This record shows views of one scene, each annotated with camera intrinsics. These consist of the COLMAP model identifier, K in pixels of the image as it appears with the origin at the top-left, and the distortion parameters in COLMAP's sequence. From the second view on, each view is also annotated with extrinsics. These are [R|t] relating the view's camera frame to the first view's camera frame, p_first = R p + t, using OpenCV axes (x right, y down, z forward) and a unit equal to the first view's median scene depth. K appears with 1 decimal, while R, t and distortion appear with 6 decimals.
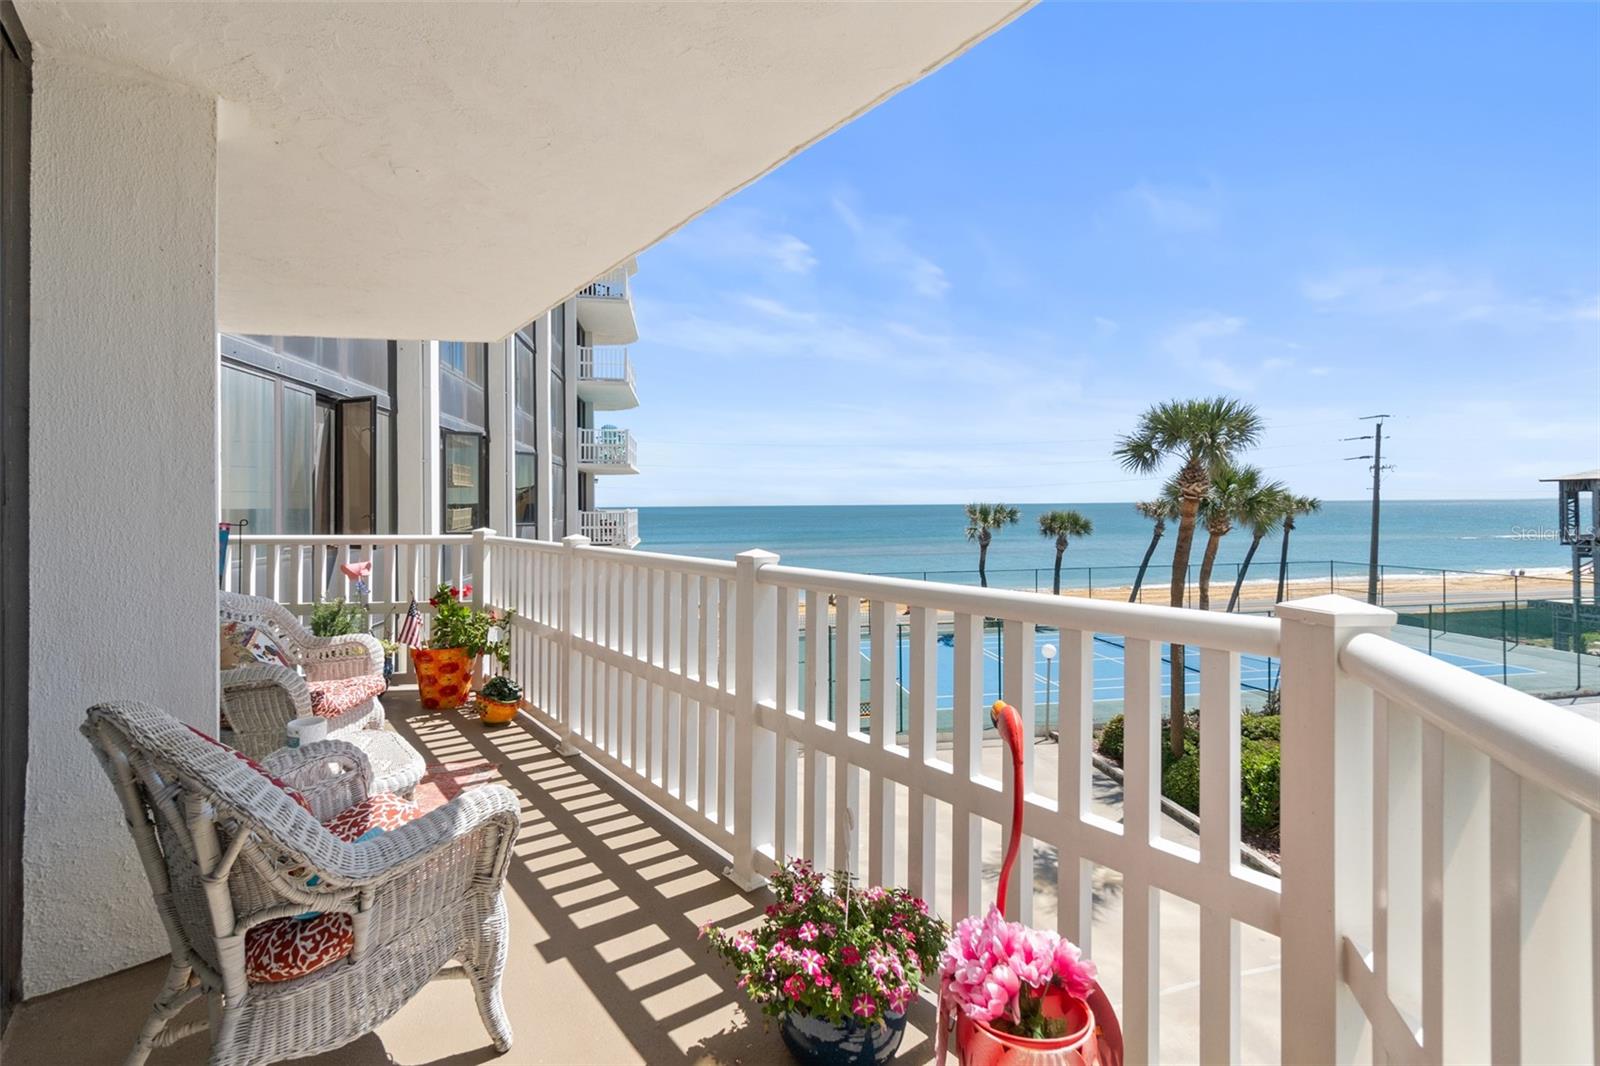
lens RADIAL K [[692.0, 0, 799.8], [0, 692.0, 498.4], [0, 0, 1]] dist [-0.011131, 0.002900]
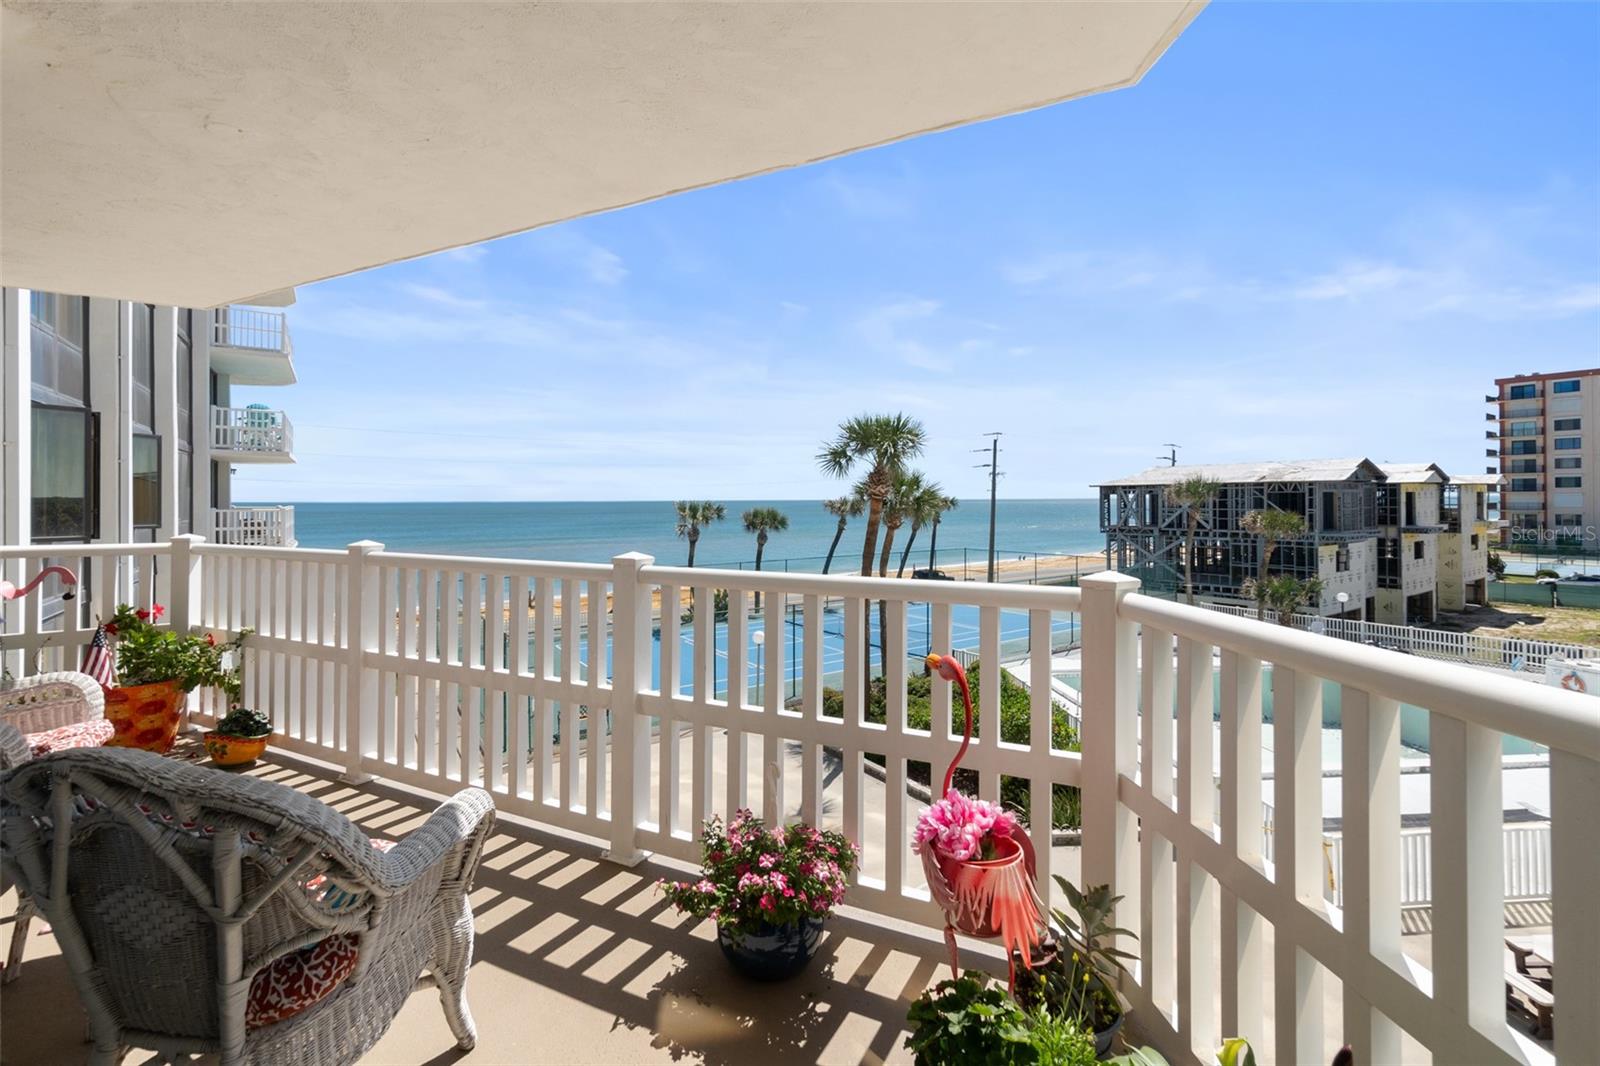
lens RADIAL K [[692.0, 0, 799.8], [0, 692.0, 496.9], [0, 0, 1]] dist [-0.011131, 0.002900]
pose [[0.907605, 0.006631, 0.419774, -0.151877], [-0.007996, 0.999967, 0.001494, -0.008383], [-0.419750, -0.004712, 0.907628, -0.047870]]
